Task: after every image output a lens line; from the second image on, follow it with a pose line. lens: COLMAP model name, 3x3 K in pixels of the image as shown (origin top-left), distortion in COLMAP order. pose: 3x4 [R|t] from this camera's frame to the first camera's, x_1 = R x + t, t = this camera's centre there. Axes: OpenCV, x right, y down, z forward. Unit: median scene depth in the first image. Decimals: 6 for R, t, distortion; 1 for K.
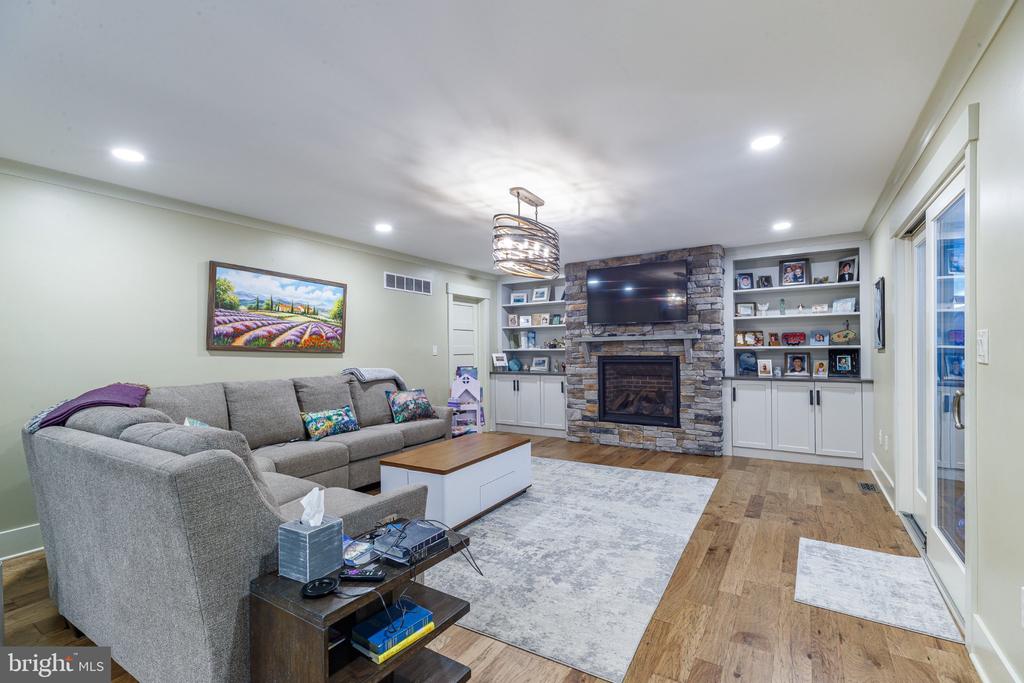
lens RADIAL K [[459.6, 0, 507.6], [0, 459.6, 347.7], [0, 0, 1]] dist [0.004651, 0.000317]
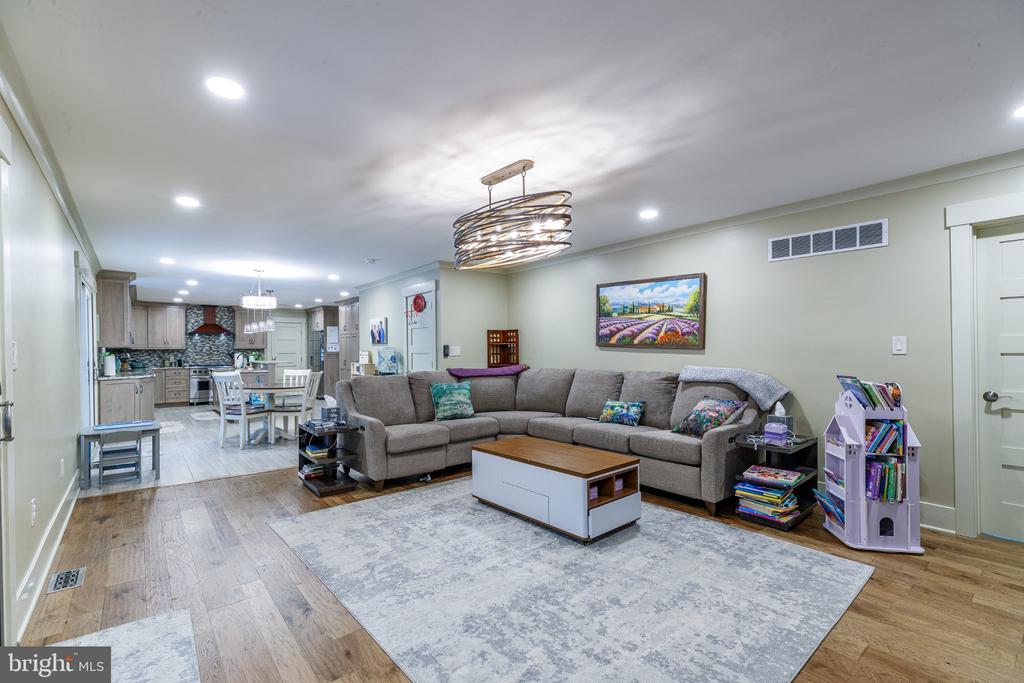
lens RADIAL K [[459.6, 0, 507.6], [0, 459.6, 347.7], [0, 0, 1]] dist [0.004651, 0.000317]
pose [[-0.316263, 0.008986, -0.948629, 0.743945], [0.017863, 0.999834, 0.003516, -0.001703], [0.948504, -0.015834, -0.316371, 1.092493]]
